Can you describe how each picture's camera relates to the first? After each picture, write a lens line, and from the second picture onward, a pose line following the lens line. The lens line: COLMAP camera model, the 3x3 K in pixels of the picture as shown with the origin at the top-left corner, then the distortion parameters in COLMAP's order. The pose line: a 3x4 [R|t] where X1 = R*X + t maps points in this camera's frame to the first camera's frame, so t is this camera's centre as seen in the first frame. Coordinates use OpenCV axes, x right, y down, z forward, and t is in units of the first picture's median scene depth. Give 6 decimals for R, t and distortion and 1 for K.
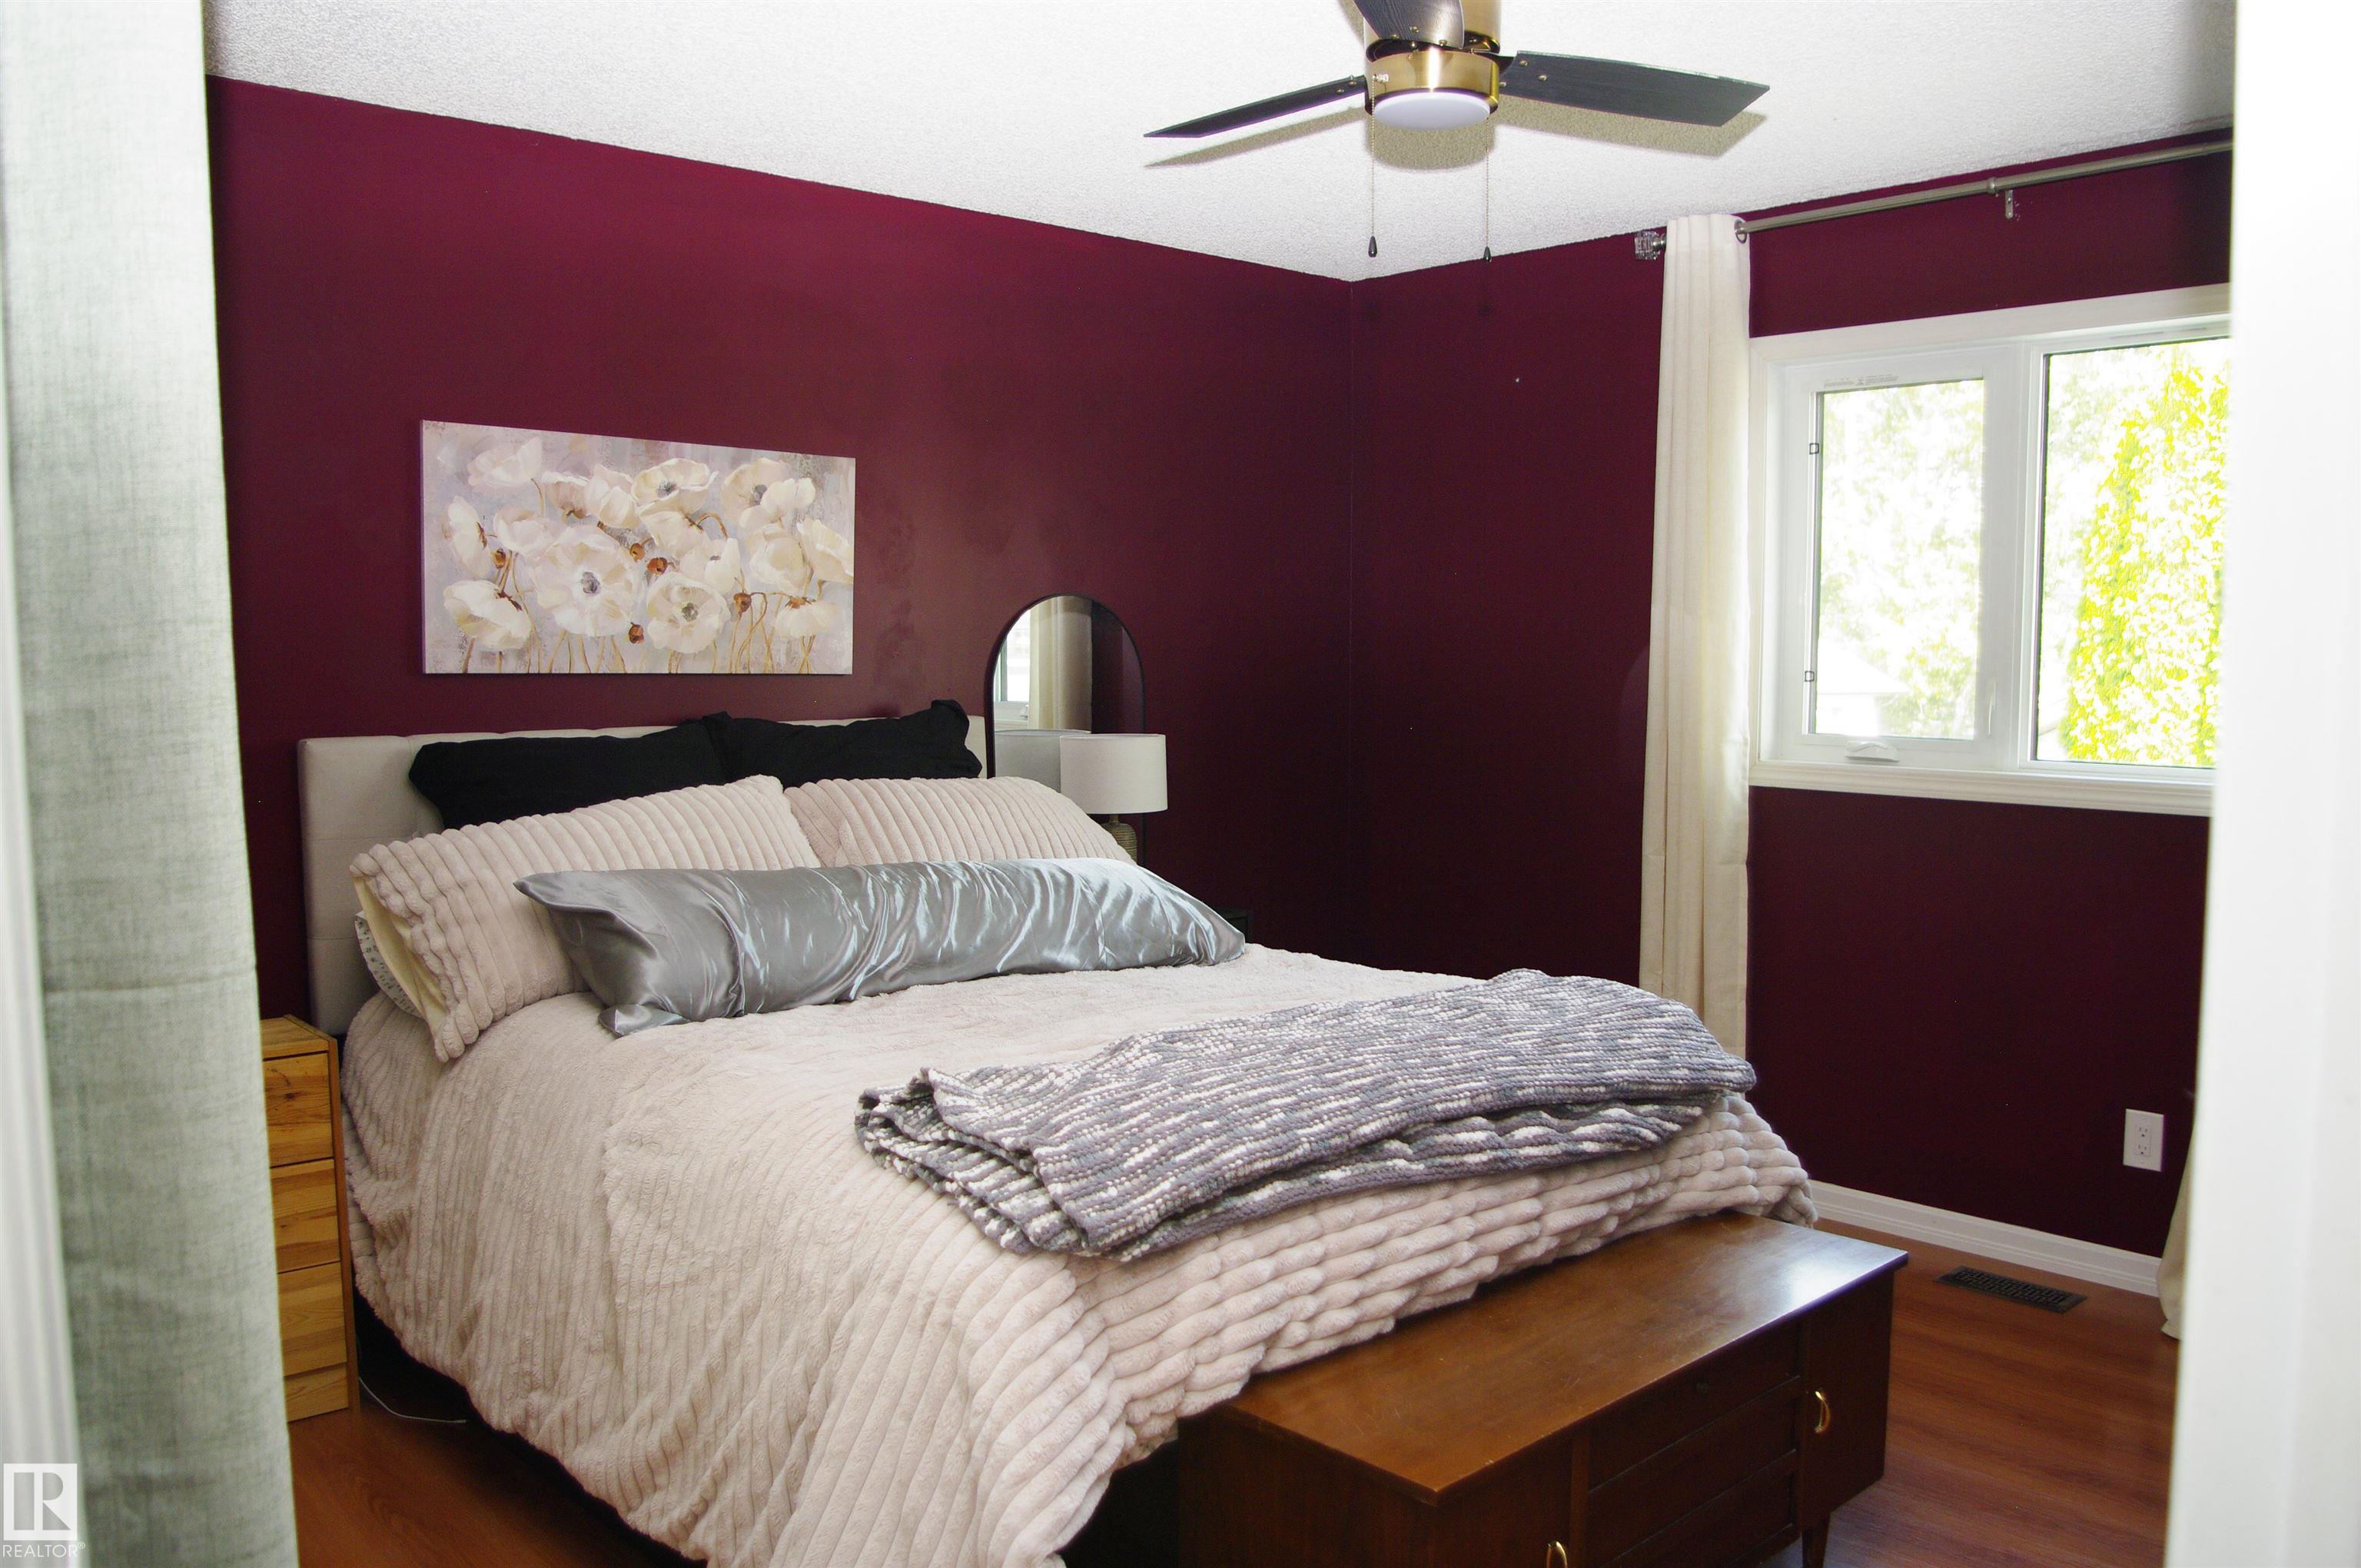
lens RADIAL K [[1848.5, 0, 1180.5], [0, 1848.5, 784.0], [0, 0, 1]] dist [-0.075180, 0.002652]
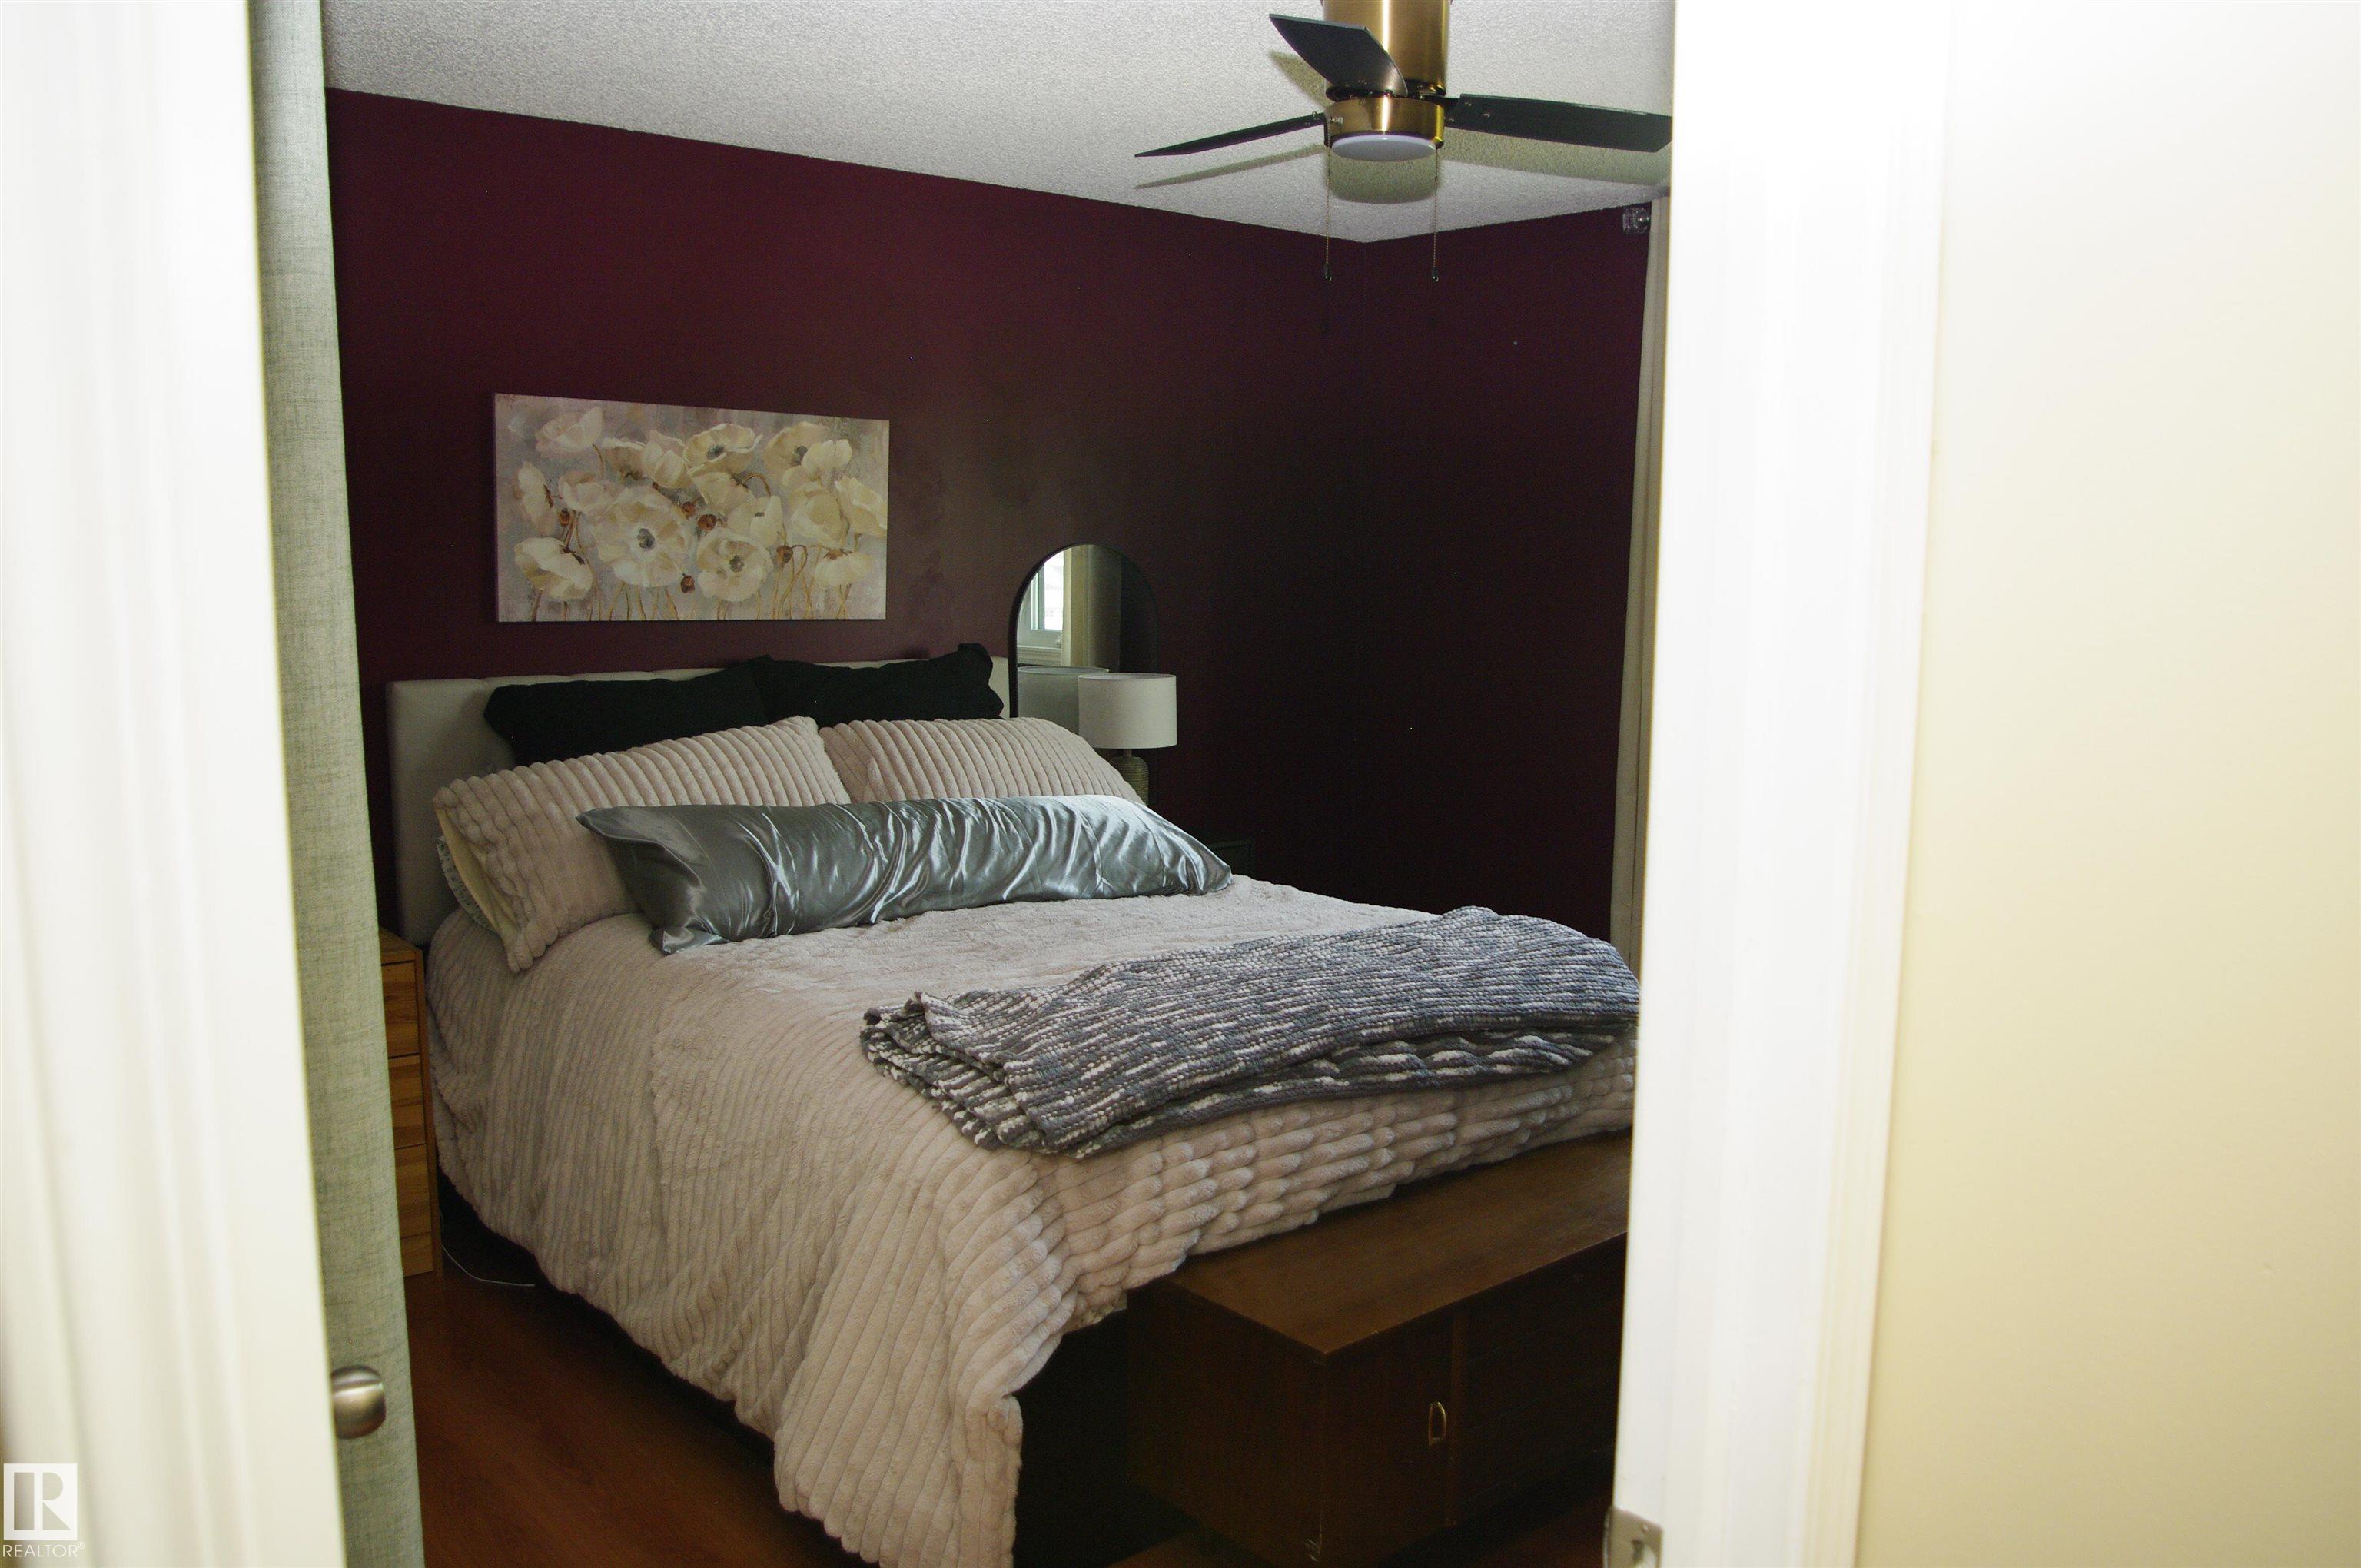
lens RADIAL K [[1848.5, 0, 1180.5], [0, 1848.5, 784.0], [0, 0, 1]] dist [-0.075180, 0.002652]
pose [[0.999248, 0.015801, -0.035396, 0.055674], [-0.013871, 0.998438, 0.054120, -0.036406], [0.036196, -0.053589, 0.997907, -0.133641]]
